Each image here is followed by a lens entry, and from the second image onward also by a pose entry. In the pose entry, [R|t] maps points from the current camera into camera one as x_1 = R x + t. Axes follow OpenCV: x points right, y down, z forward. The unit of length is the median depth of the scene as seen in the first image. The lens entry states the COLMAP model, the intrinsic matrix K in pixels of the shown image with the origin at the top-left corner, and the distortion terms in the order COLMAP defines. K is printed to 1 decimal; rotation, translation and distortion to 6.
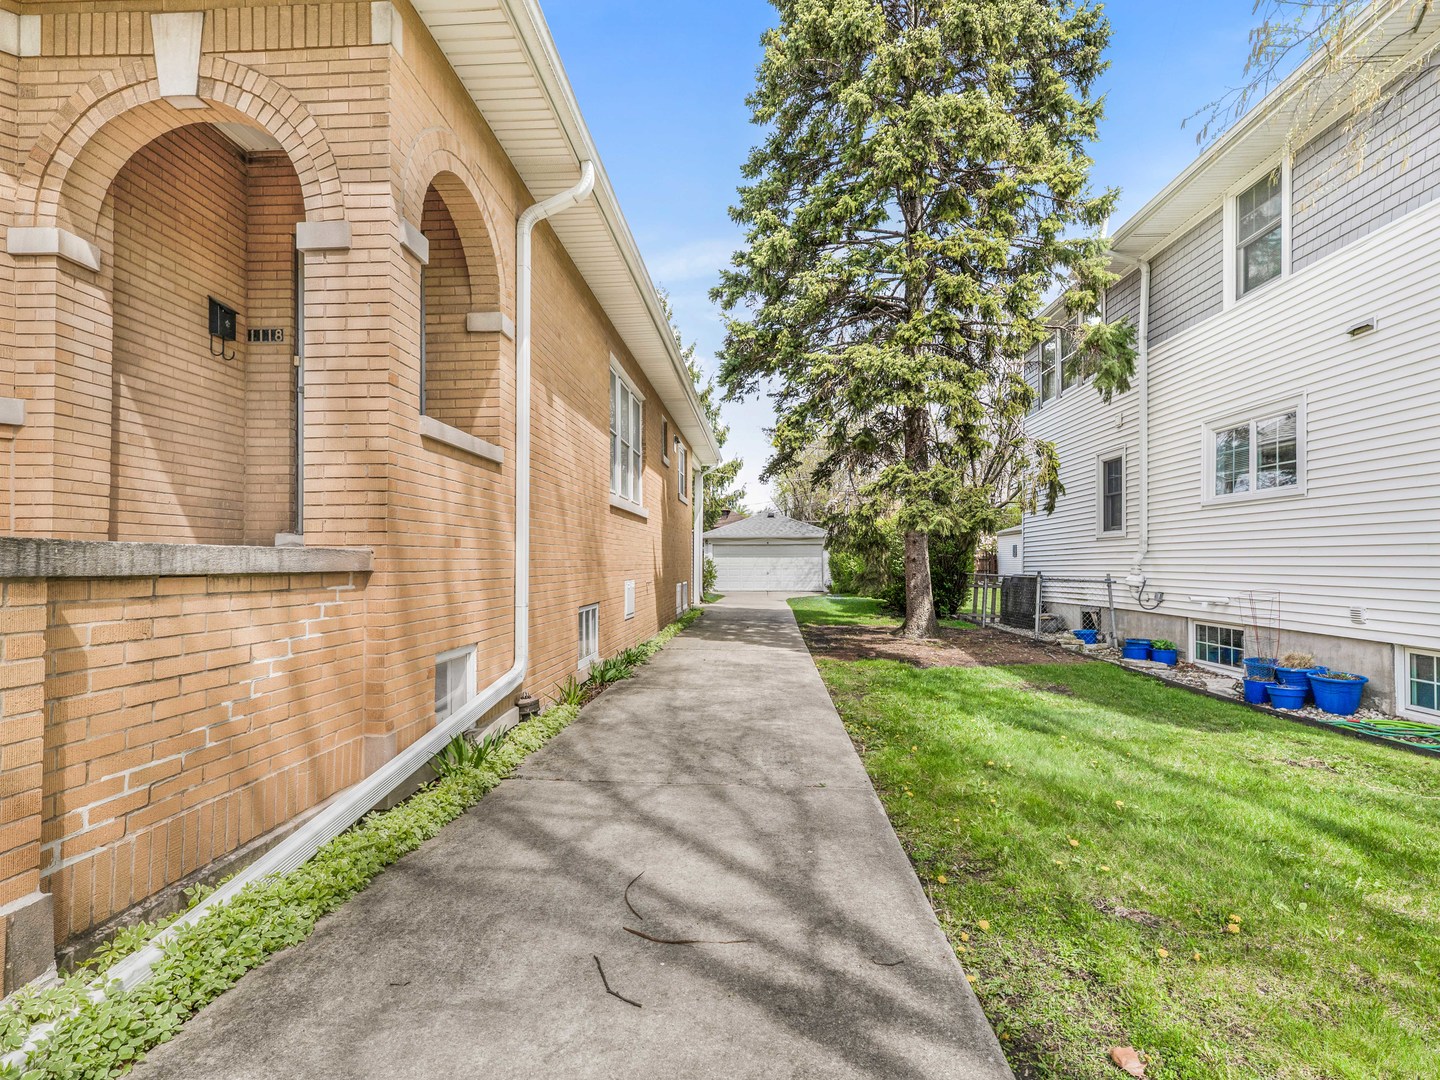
lens RADIAL K [[694.0, 0, 713.0], [0, 694.0, 547.3], [0, 0, 1]] dist [0.009091, -0.000074]
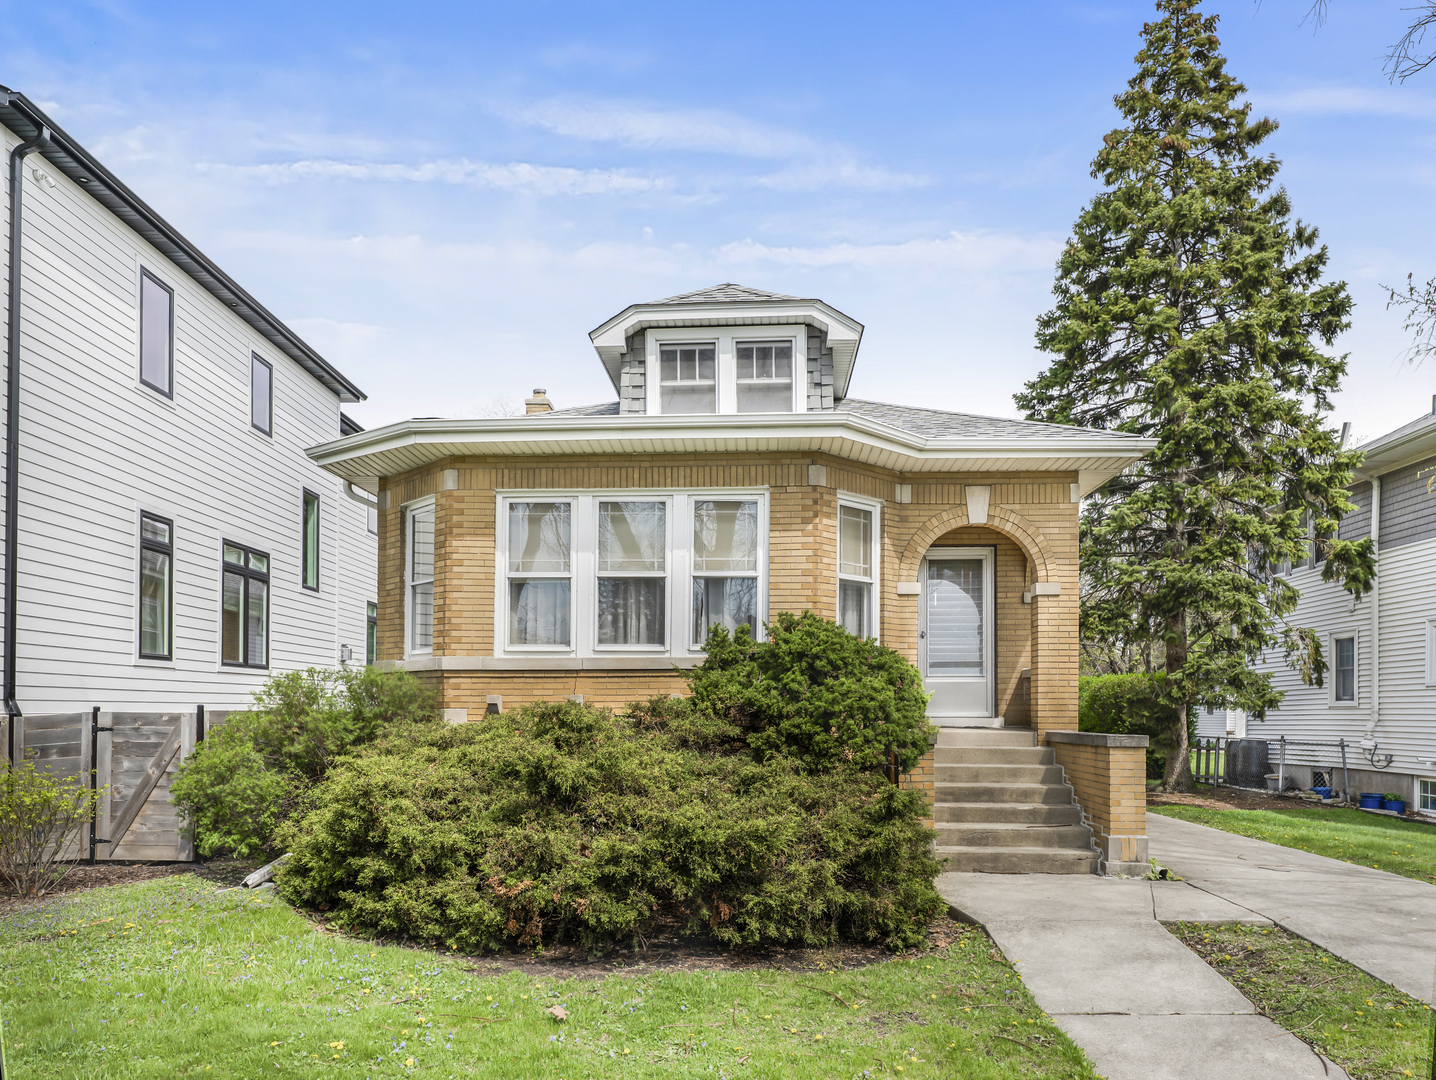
lens RADIAL K [[988.8, 0, 714.1], [0, 988.8, 688.4], [0, 0, 1]] dist [0.001096, -0.002017]
pose [[0.999943, 0.004465, 0.009695, -0.670332], [-0.004435, 0.999985, -0.003082, -0.048056], [-0.009709, 0.003039, 0.999948, -0.861911]]
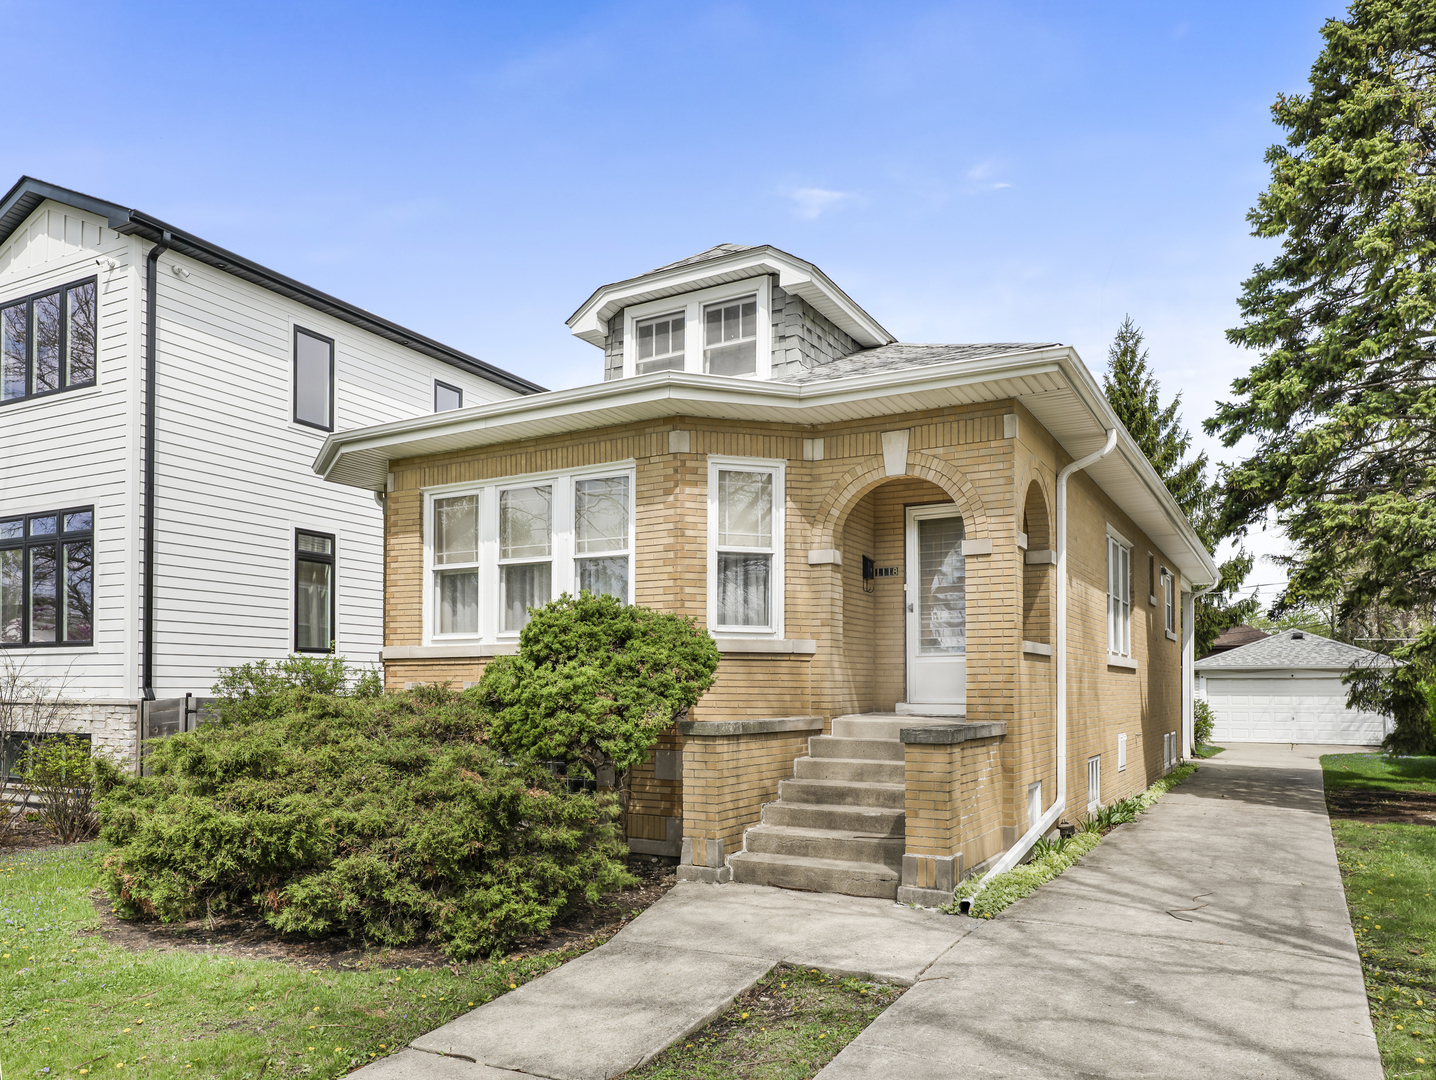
lens RADIAL K [[994.8, 0, 733.3], [0, 994.8, 670.8], [0, 0, 1]] dist [-0.001378, 0.004823]
pose [[0.904112, -0.005983, -0.427254, -0.013222], [0.005978, 0.999981, -0.001353, -0.052528], [0.427255, -0.001331, 0.904130, -0.646923]]
